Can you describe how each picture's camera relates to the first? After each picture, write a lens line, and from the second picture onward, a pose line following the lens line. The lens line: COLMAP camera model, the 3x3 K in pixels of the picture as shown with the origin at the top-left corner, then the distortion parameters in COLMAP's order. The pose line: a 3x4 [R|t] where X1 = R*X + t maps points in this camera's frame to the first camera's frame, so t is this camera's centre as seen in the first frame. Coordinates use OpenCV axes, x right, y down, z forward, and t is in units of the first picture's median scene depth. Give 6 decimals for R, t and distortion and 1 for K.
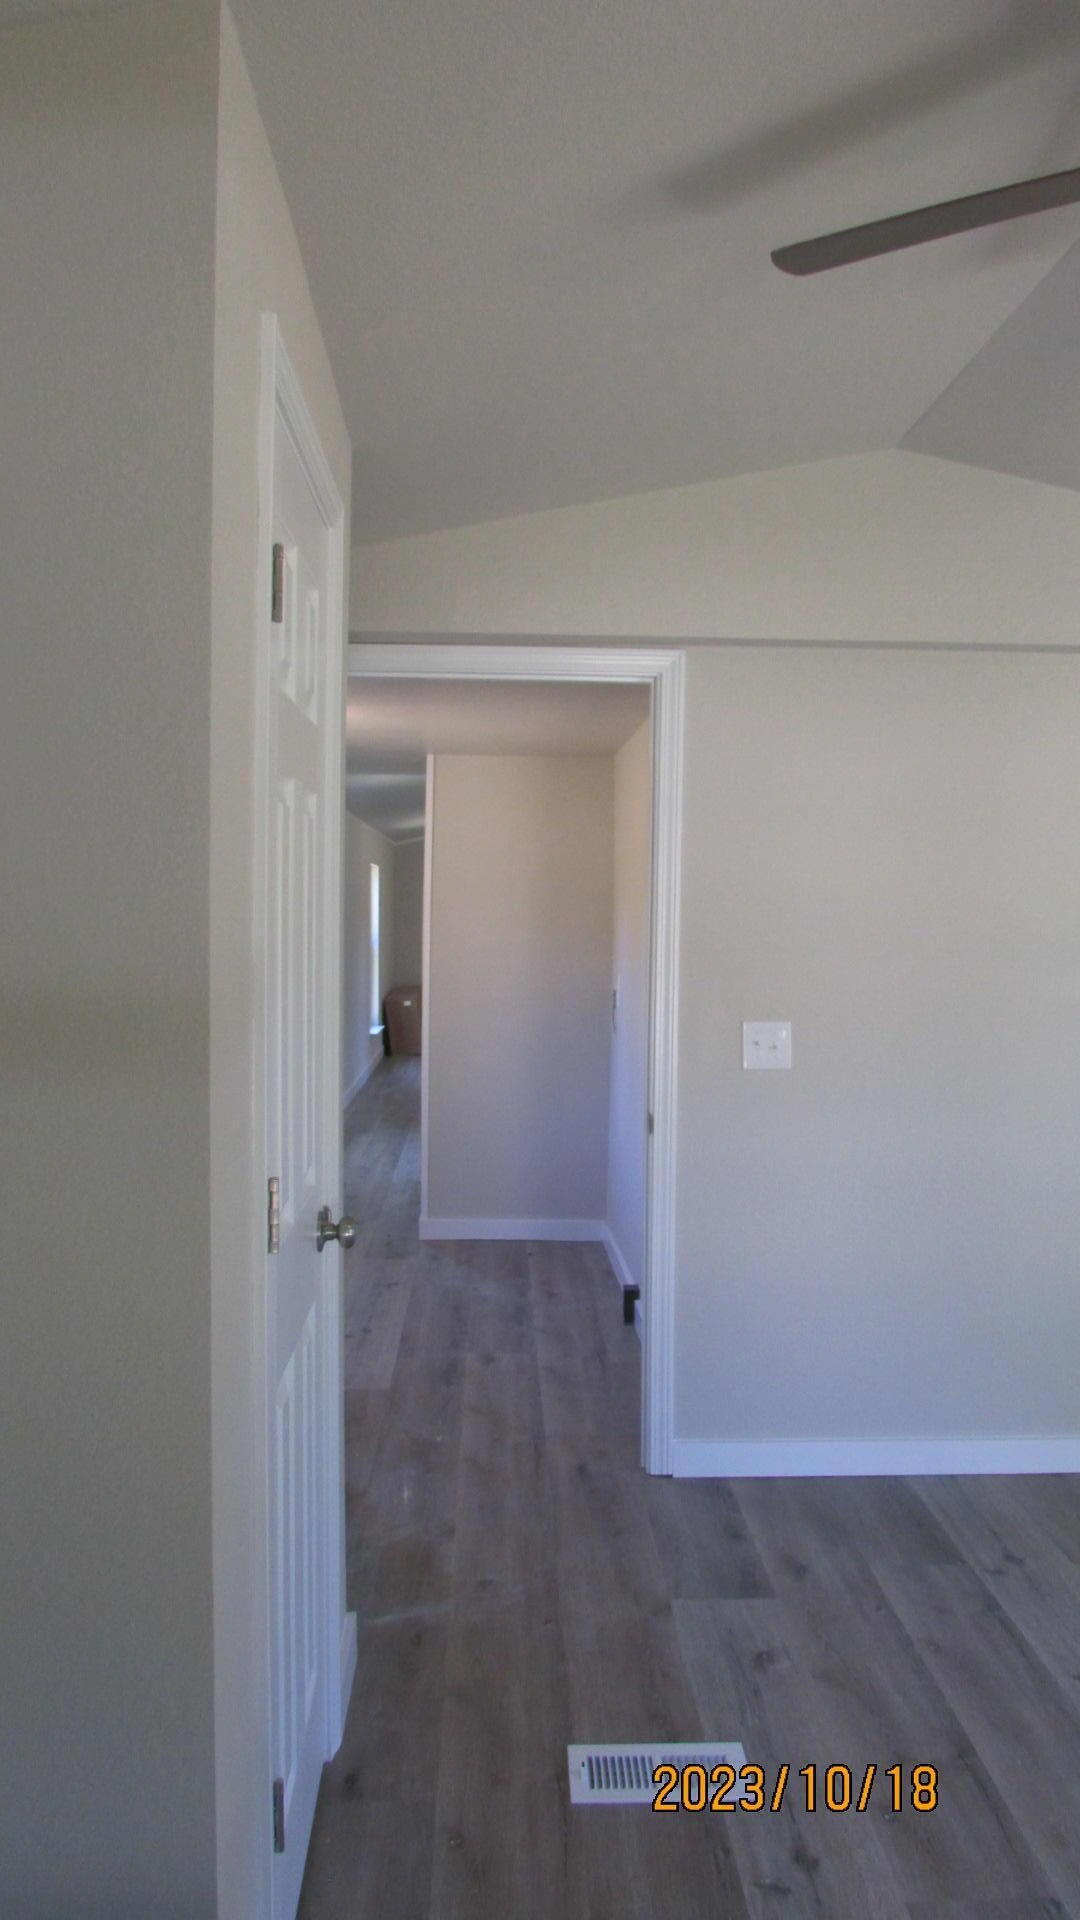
lens RADIAL K [[1351.7, 0, 551.8], [0, 1351.7, 972.5], [0, 0, 1]] dist [-0.032605, 0.006636]
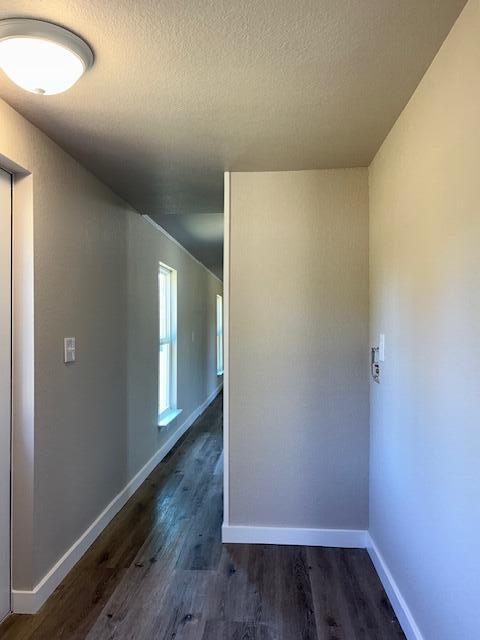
lens RADIAL K [[474.0, 0, 240.8], [0, 474.0, 322.3], [0, 0, 1]] dist [0.044076, -0.047018]
pose [[0.993534, -0.016360, -0.112352, -0.025261], [0.009236, 0.997930, -0.063643, 0.015620], [0.113161, 0.062194, 0.991628, 0.533922]]
